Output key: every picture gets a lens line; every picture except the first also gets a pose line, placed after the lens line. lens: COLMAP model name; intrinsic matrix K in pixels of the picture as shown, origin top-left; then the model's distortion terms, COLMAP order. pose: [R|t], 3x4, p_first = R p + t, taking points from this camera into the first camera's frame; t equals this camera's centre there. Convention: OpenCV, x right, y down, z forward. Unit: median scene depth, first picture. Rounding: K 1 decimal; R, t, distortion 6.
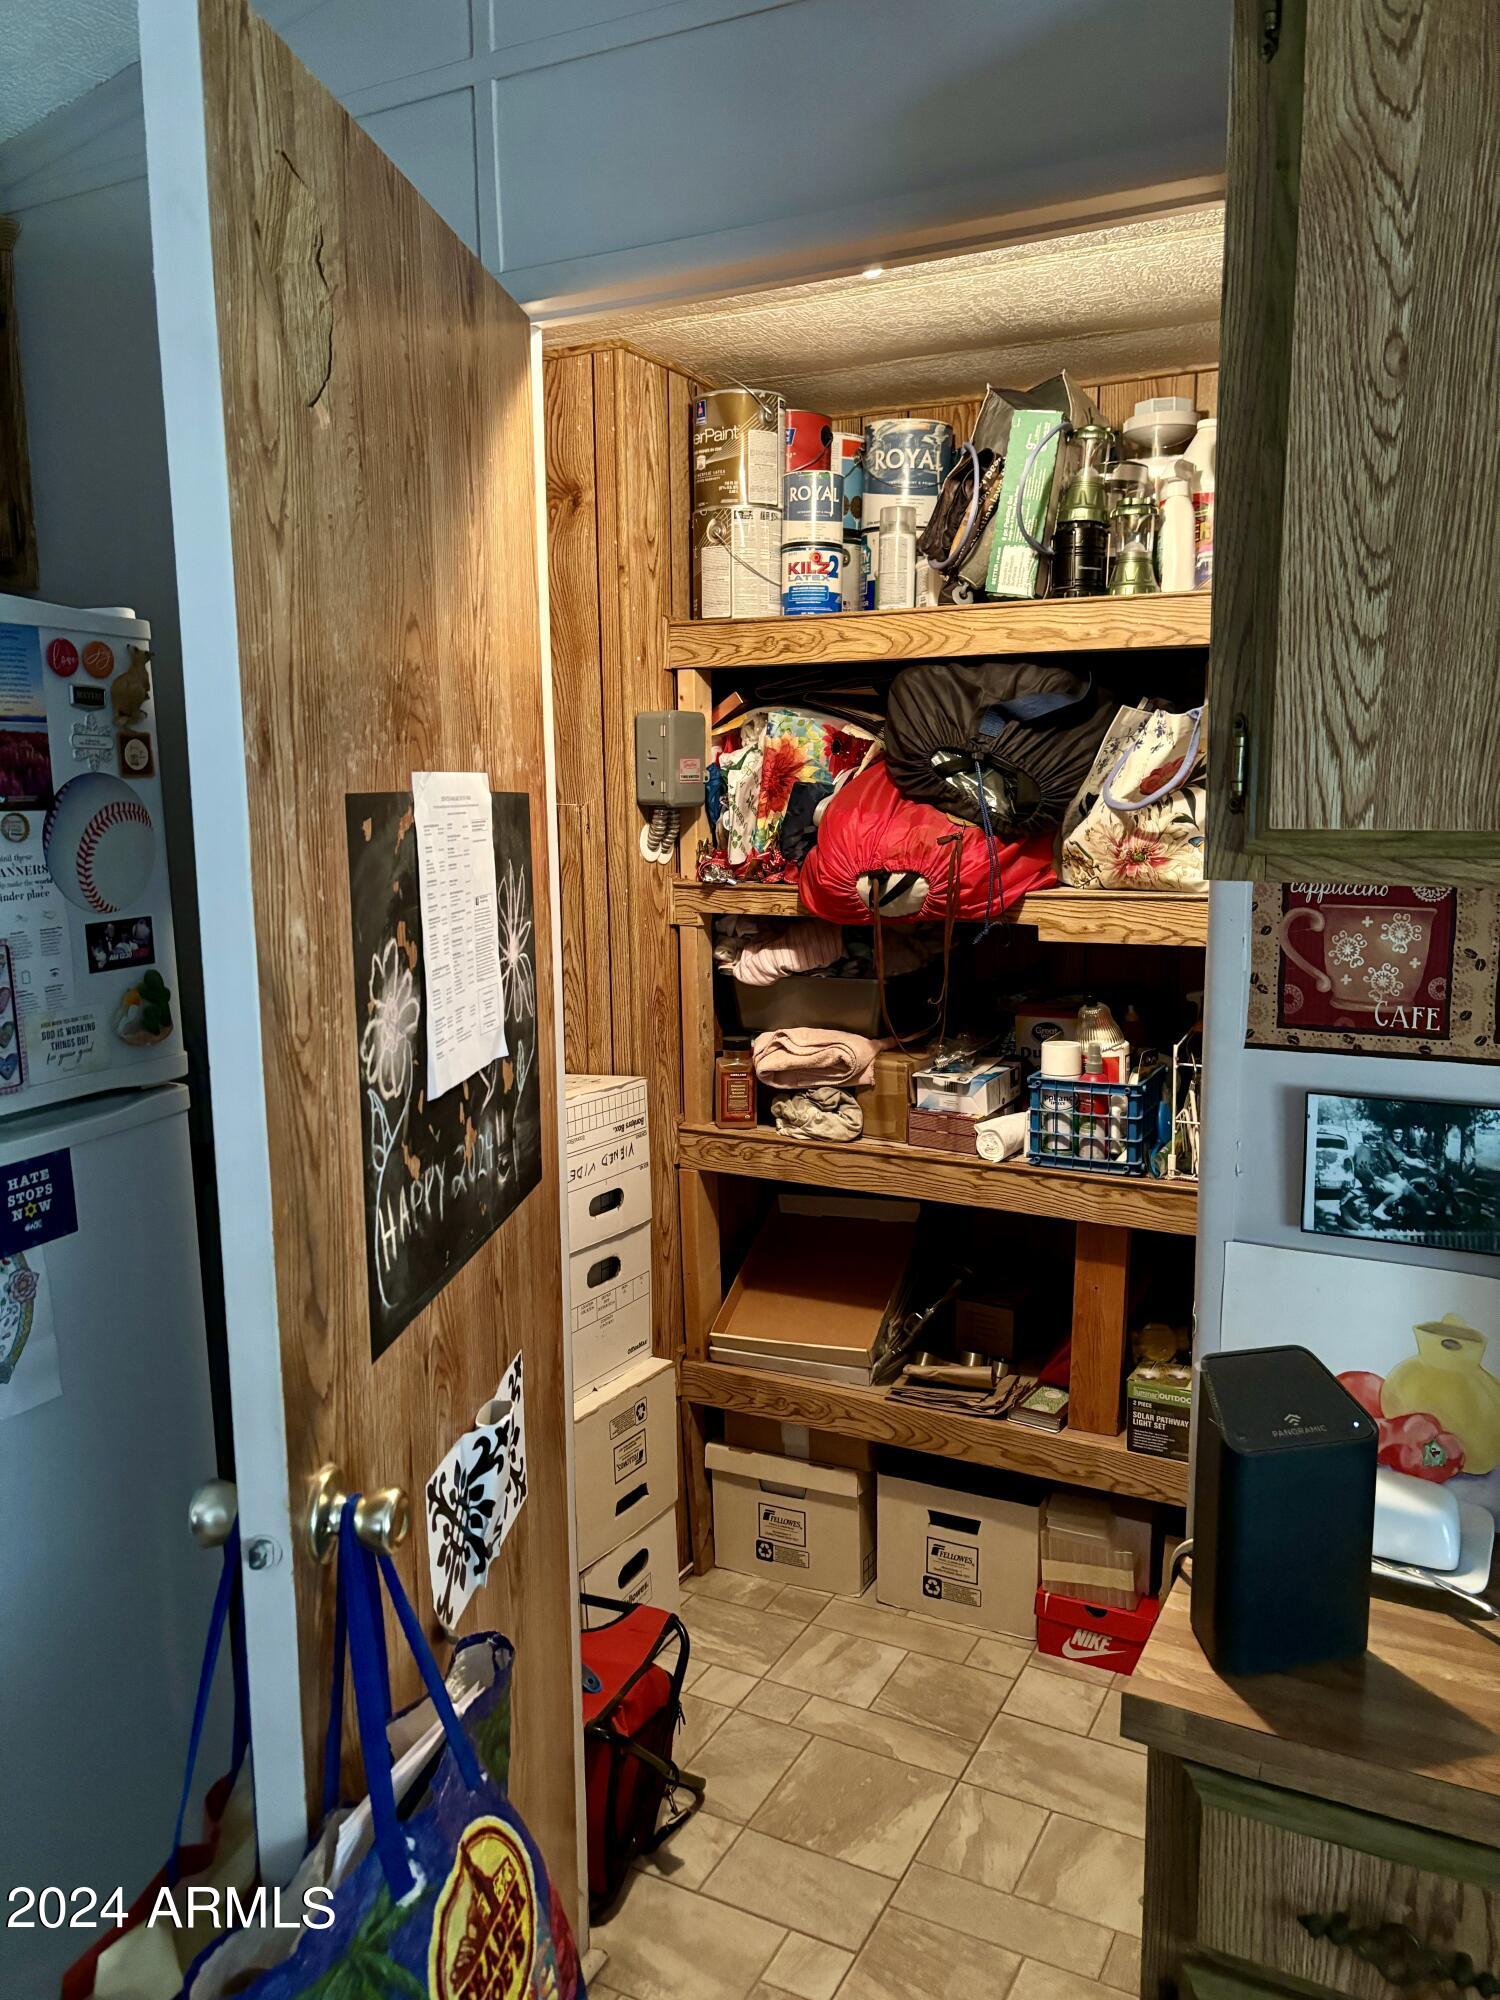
lens RADIAL K [[1515.5, 0, 729.6], [0, 1515.5, 996.4], [0, 0, 1]] dist [0.035126, -0.043987]
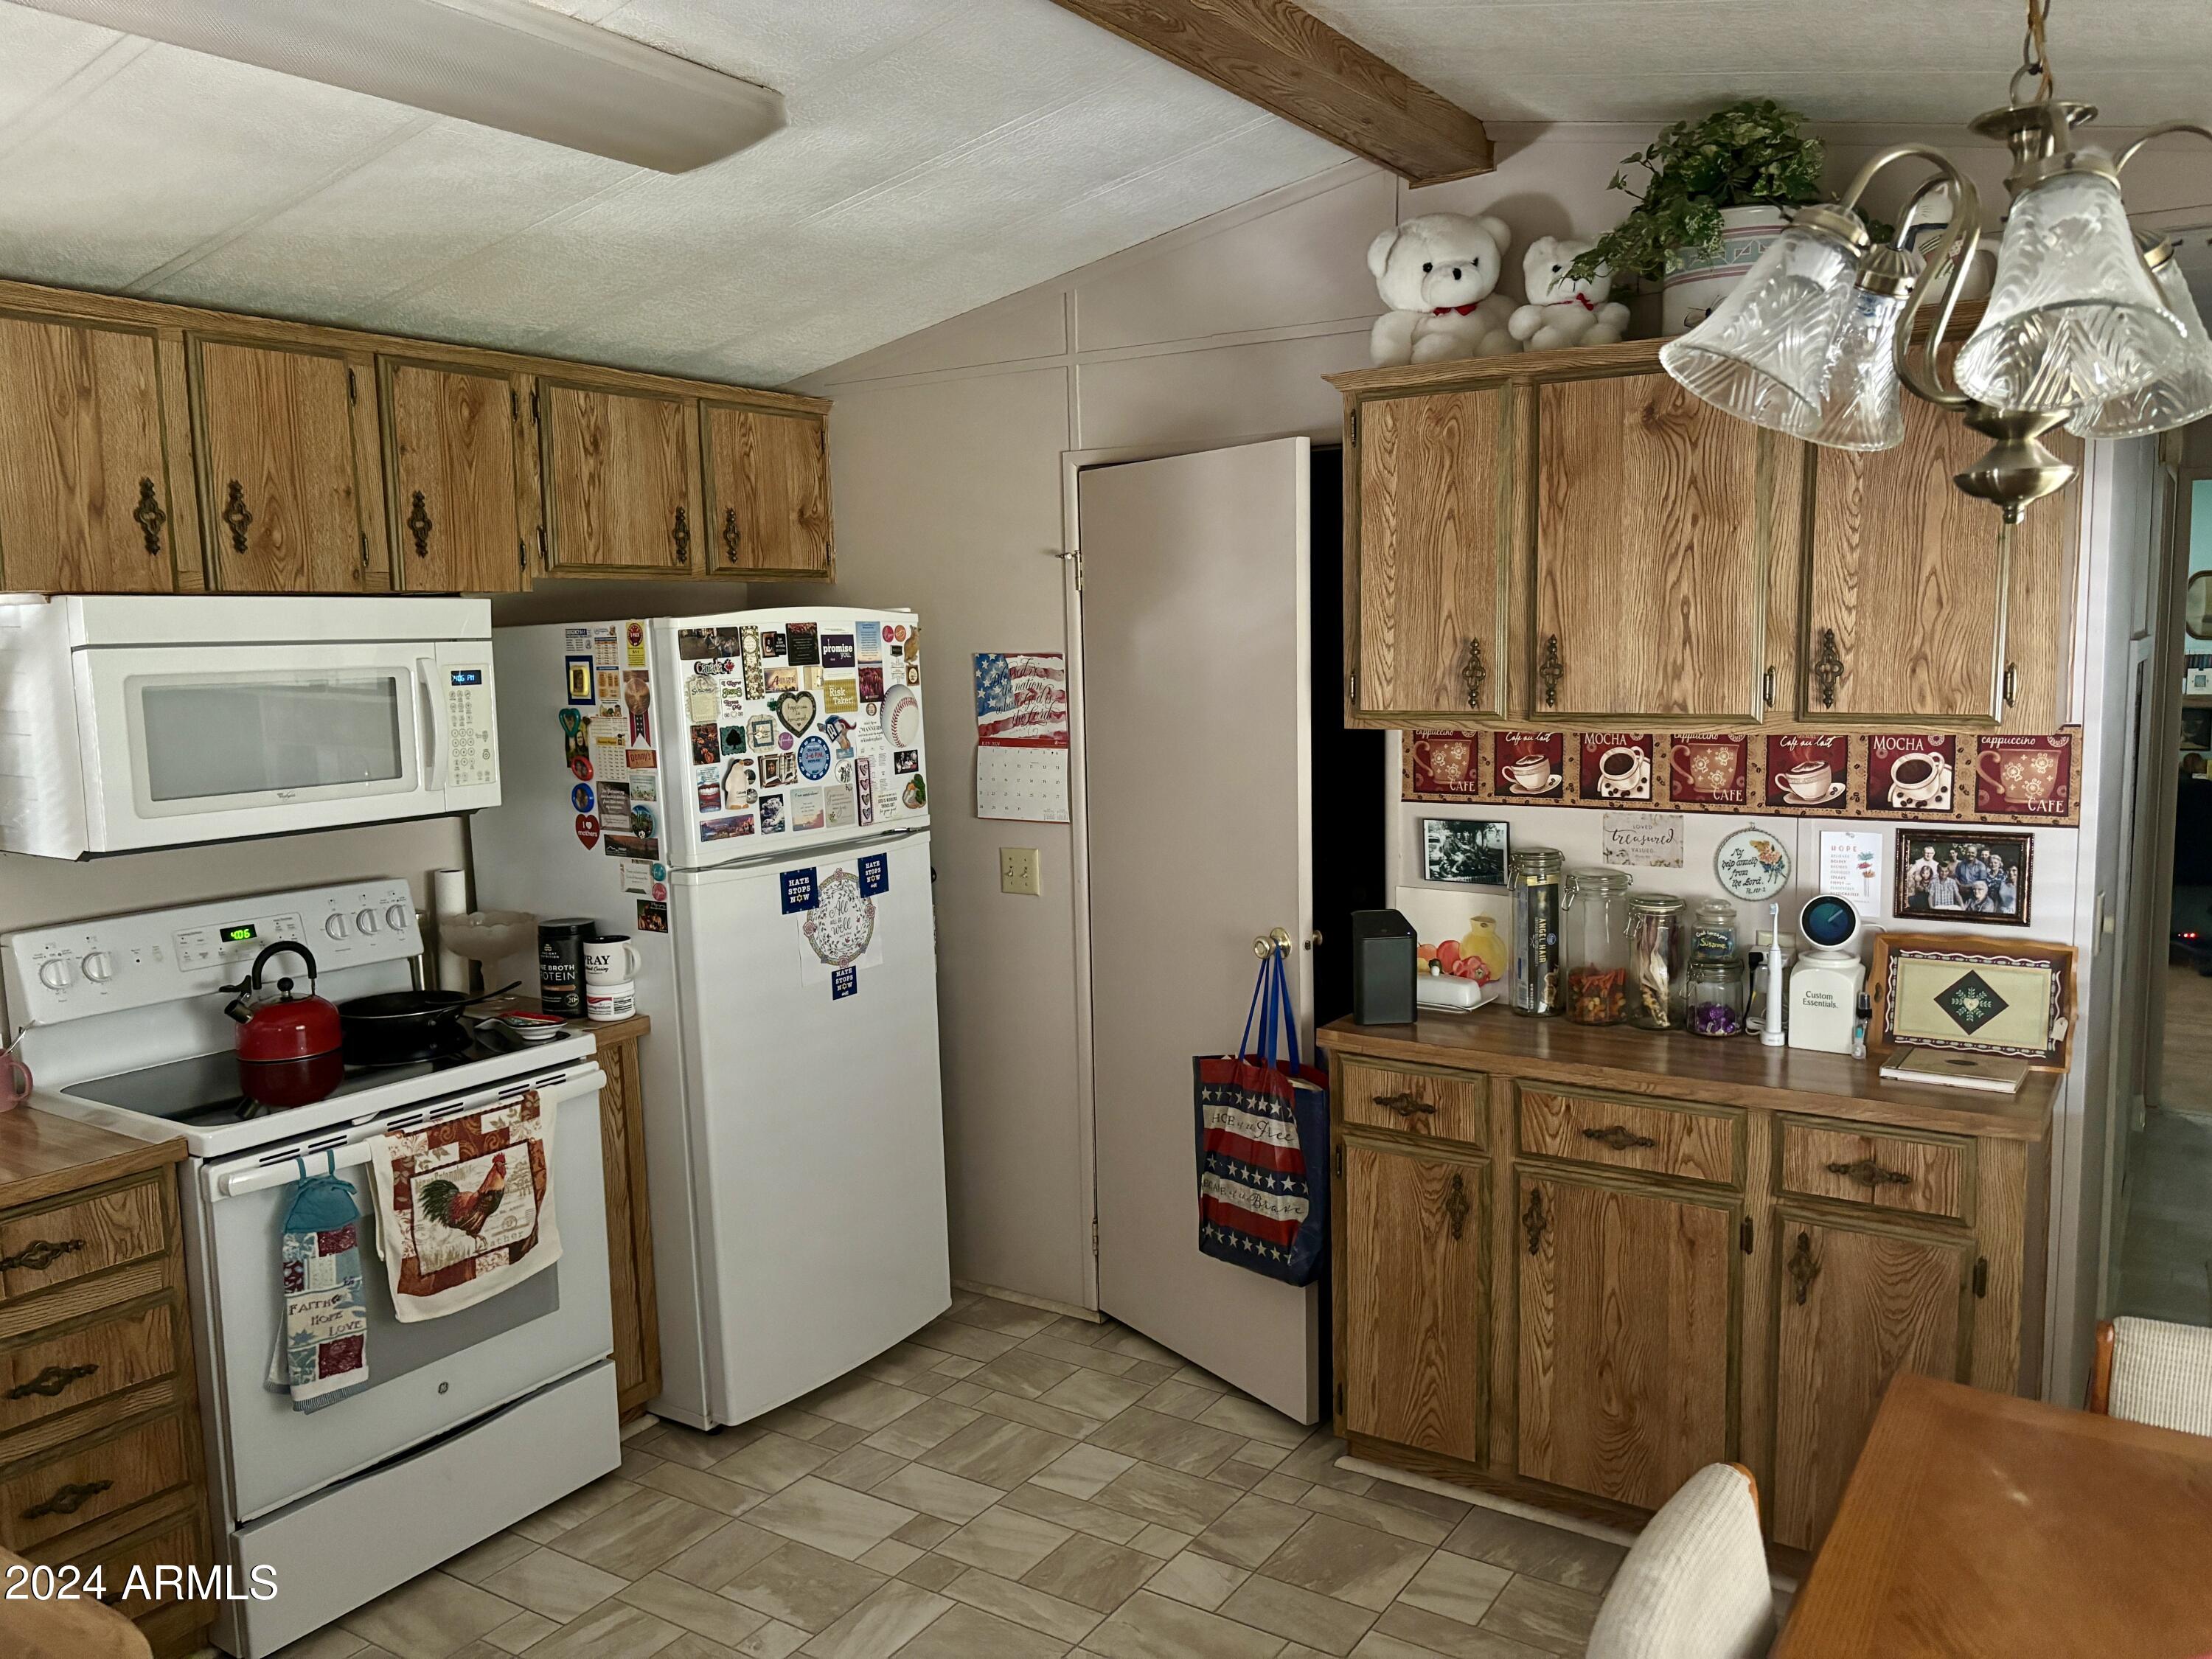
lens RADIAL K [[1676.2, 0, 1098.1], [0, 1676.2, 831.4], [0, 0, 1]] dist [0.035126, -0.043987]
pose [[0.994789, 0.001965, -0.101940, 0.141558], [-0.004532, 0.999678, -0.024956, 0.148493], [0.101858, 0.025288, 0.994477, -1.624961]]
